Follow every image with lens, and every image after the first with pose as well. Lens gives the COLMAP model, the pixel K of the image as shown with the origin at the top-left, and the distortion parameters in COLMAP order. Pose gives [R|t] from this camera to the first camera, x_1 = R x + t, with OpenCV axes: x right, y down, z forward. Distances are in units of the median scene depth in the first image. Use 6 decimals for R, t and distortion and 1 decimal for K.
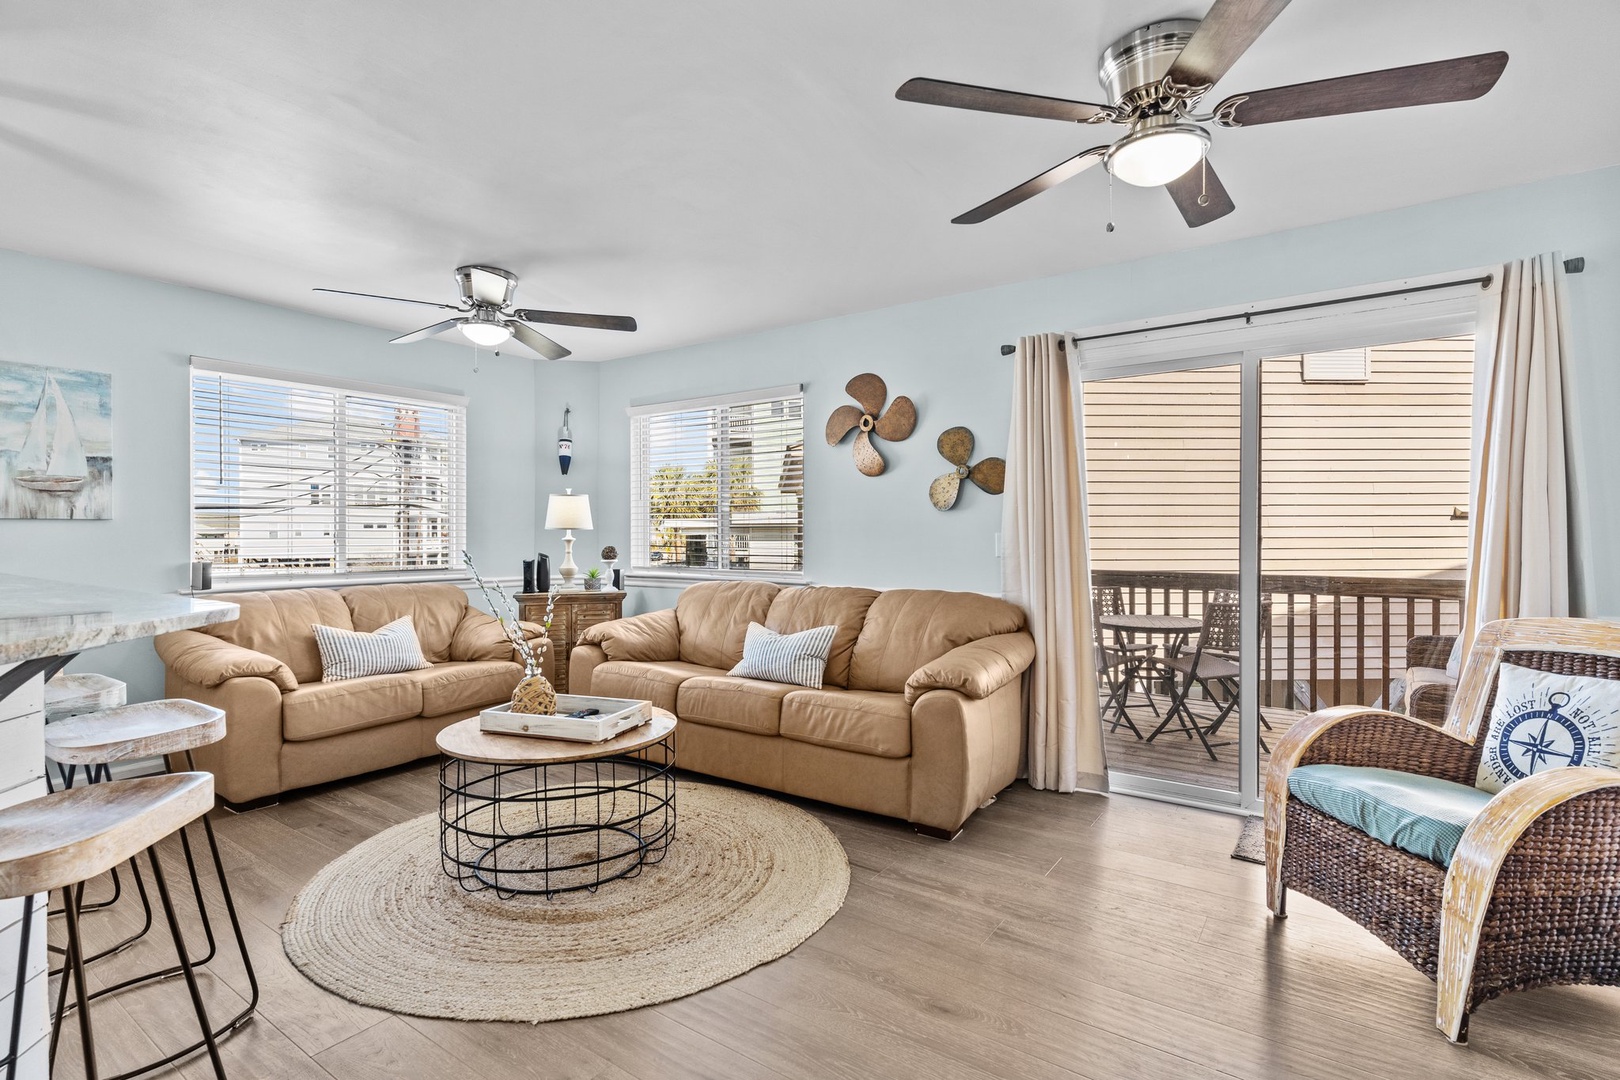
lens RADIAL K [[803.6, 0, 810.0], [0, 803.6, 540.0], [0, 0, 1]] dist [0.000066, -0.000063]
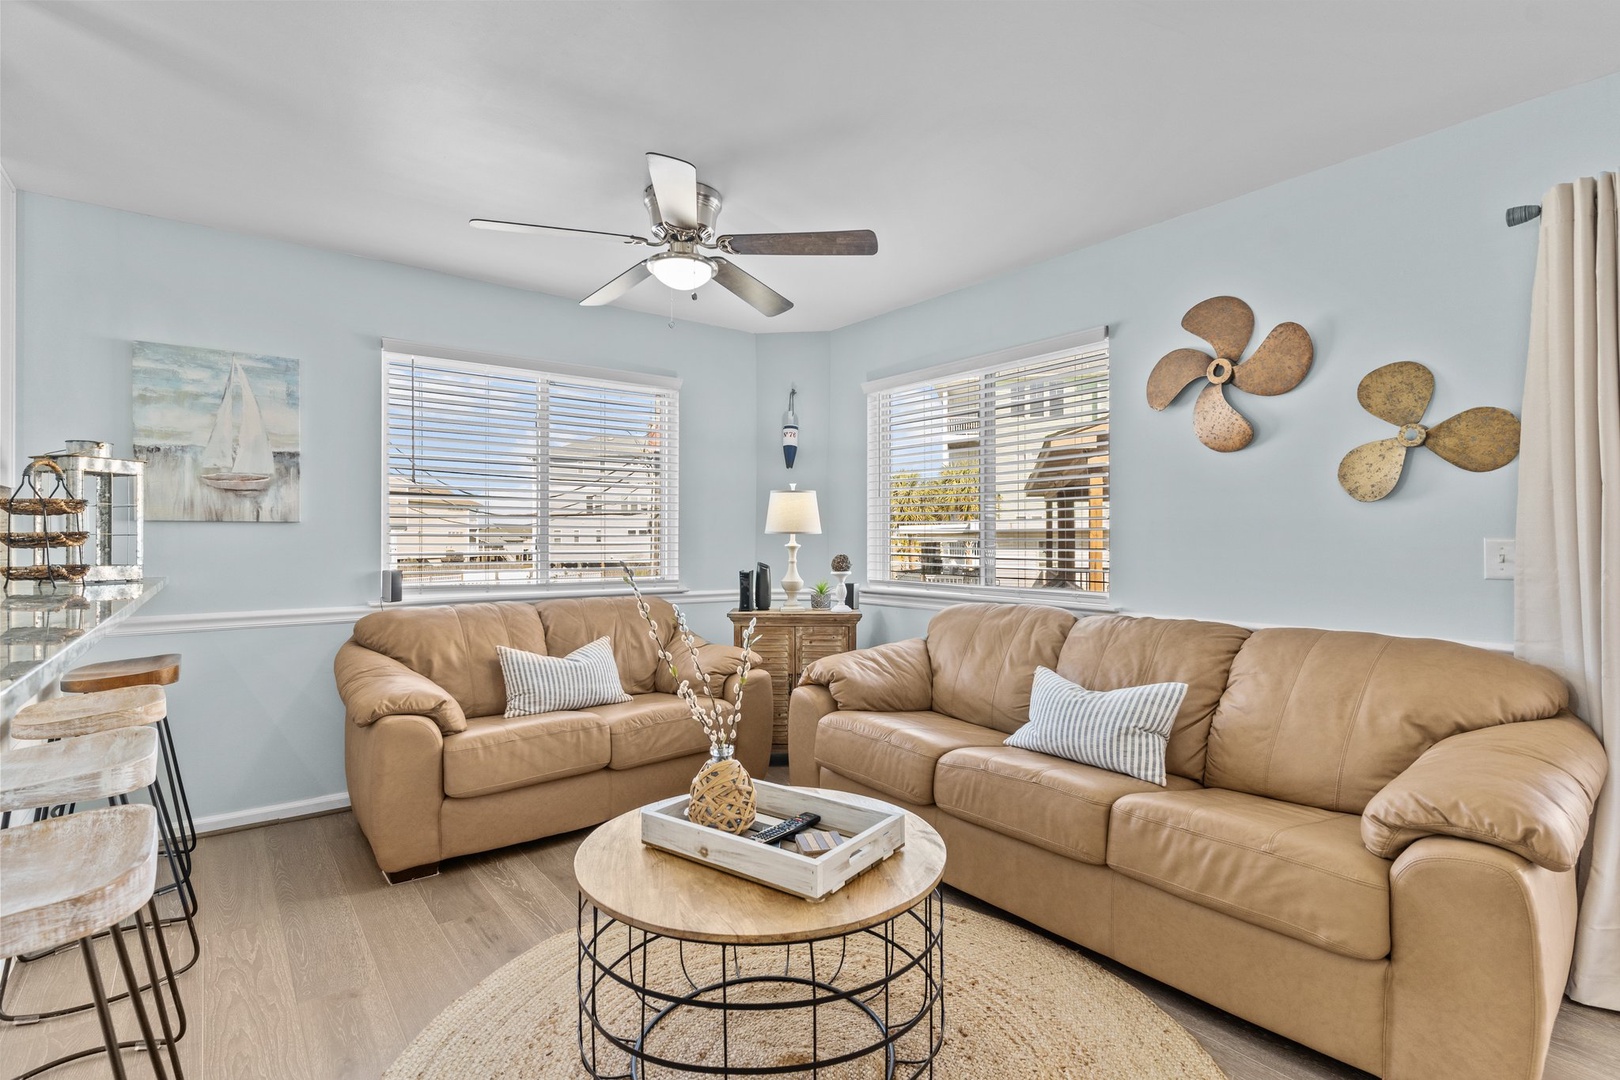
lens RADIAL K [[803.6, 0, 810.0], [0, 803.6, 540.0], [0, 0, 1]] dist [0.000066, -0.000063]
pose [[0.959051, 0.001035, -0.283232, -0.069682], [-0.003406, 0.999963, -0.007877, -0.000567], [0.283213, 0.008519, 0.959019, 0.295781]]
